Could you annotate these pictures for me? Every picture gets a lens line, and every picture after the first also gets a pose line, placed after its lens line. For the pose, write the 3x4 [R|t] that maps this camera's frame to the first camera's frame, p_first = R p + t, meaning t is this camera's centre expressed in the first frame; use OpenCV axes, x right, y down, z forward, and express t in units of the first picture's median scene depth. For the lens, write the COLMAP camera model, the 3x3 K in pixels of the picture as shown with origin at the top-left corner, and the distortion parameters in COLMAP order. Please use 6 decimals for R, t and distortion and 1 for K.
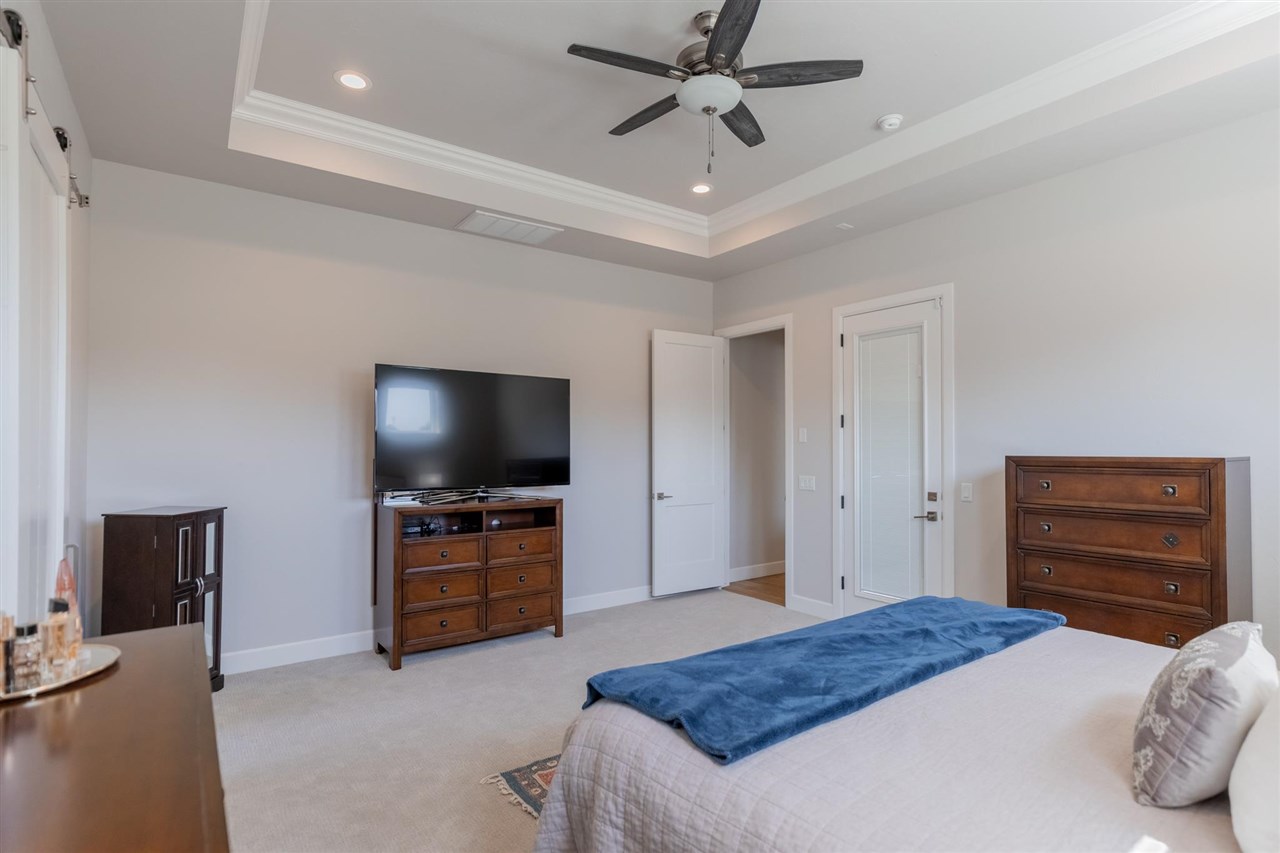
lens RADIAL K [[626.3, 0, 638.3], [0, 626.3, 429.5], [0, 0, 1]] dist [0.000254, 0.000038]
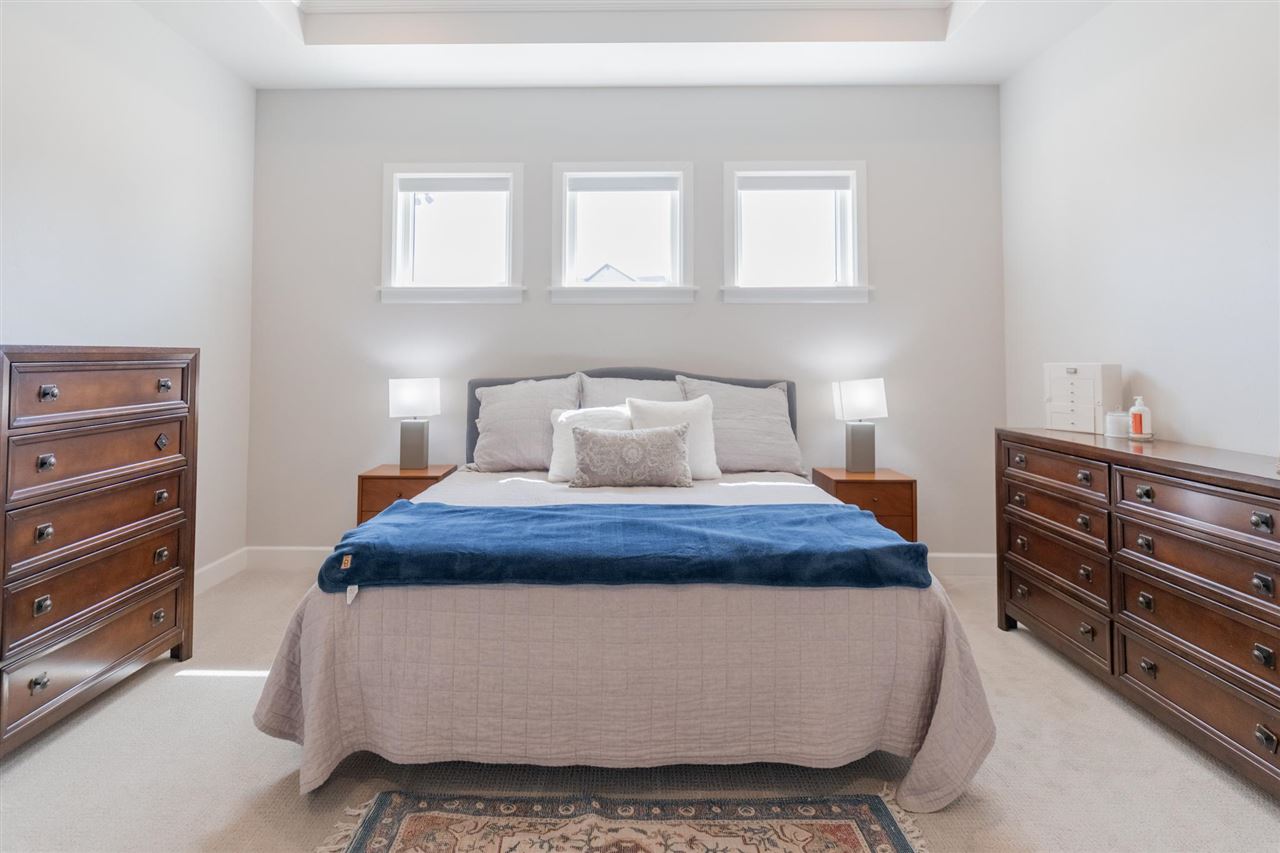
lens RADIAL K [[657.6, 0, 610.6], [0, 657.6, 330.1], [0, 0, 1]] dist [0.000405, -0.000307]
pose [[-0.801484, 0.022869, 0.597579, -0.136108], [-0.018152, 0.997878, -0.062535, 0.043263], [-0.597741, -0.060968, -0.799368, 0.904059]]
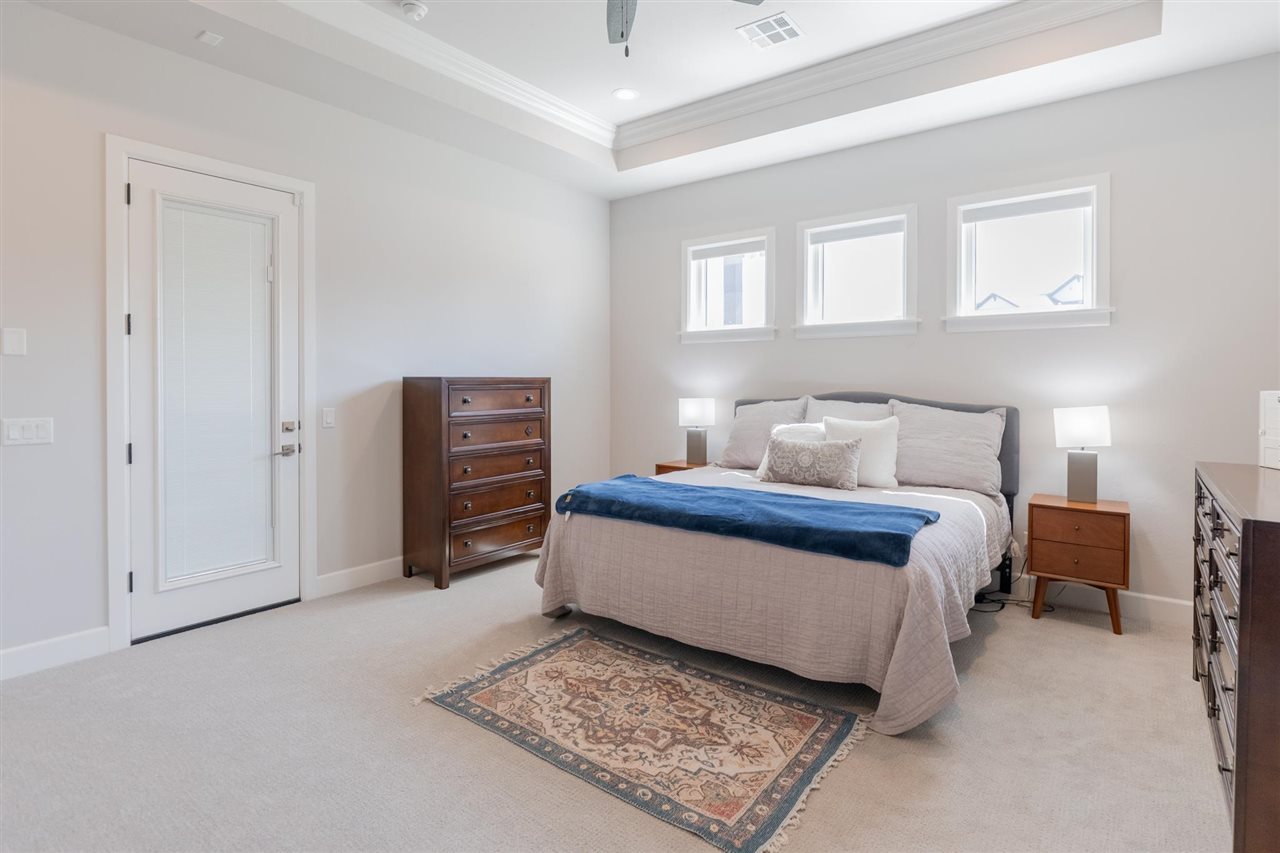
lens RADIAL K [[632.6, 0, 651.0], [0, 632.6, 384.1], [0, 0, 1]] dist [-0.002059, 0.000147]
pose [[-0.295843, -0.005025, 0.955223, -0.484048], [-0.028299, 0.999593, -0.003506, 0.037829], [-0.954817, -0.028069, -0.295865, 0.776411]]
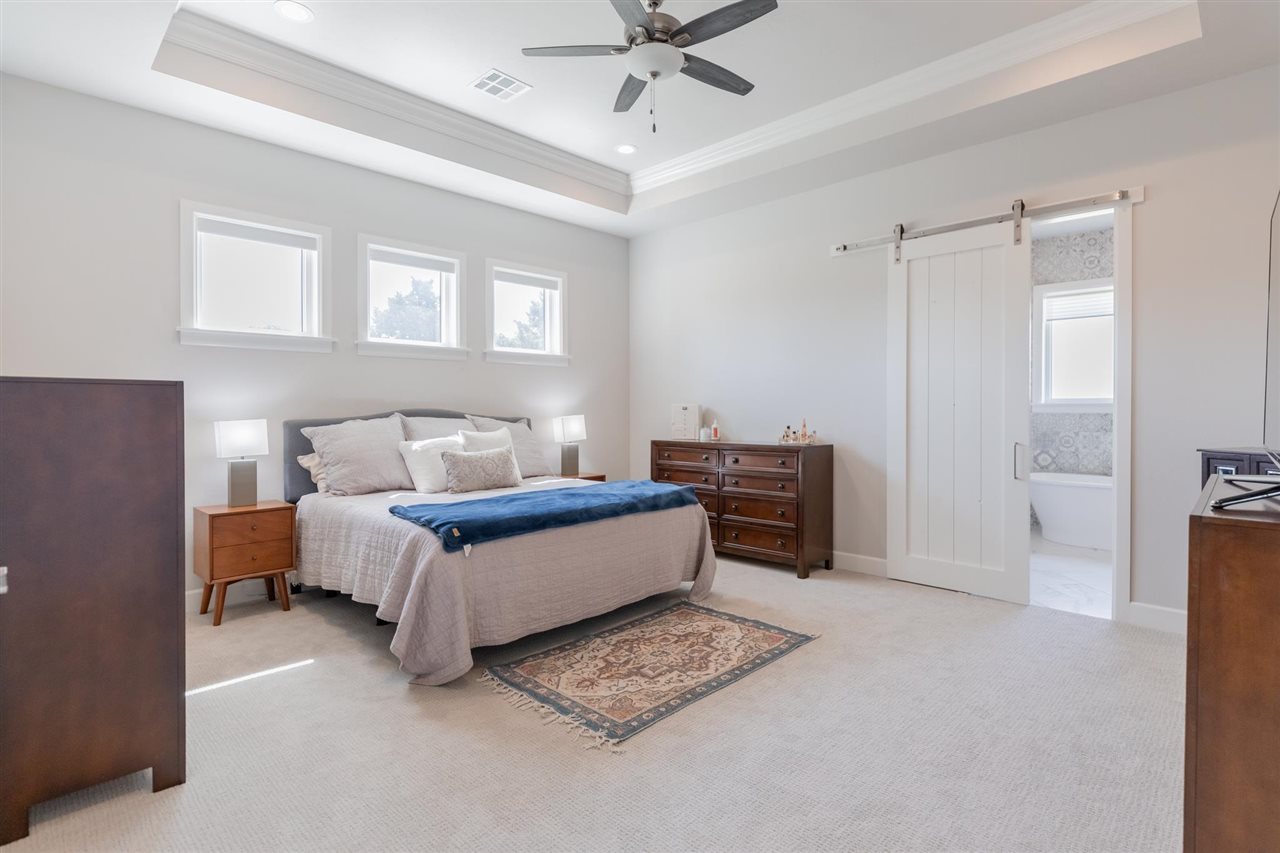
lens RADIAL K [[645.8, 0, 635.6], [0, 645.8, 410.0], [0, 0, 1]] dist [0.001070, -0.000121]
pose [[-0.983886, 0.000891, -0.178797, 0.222526], [0.005263, 0.999699, -0.023981, 0.068199], [0.178722, -0.024536, -0.983594, 1.338203]]
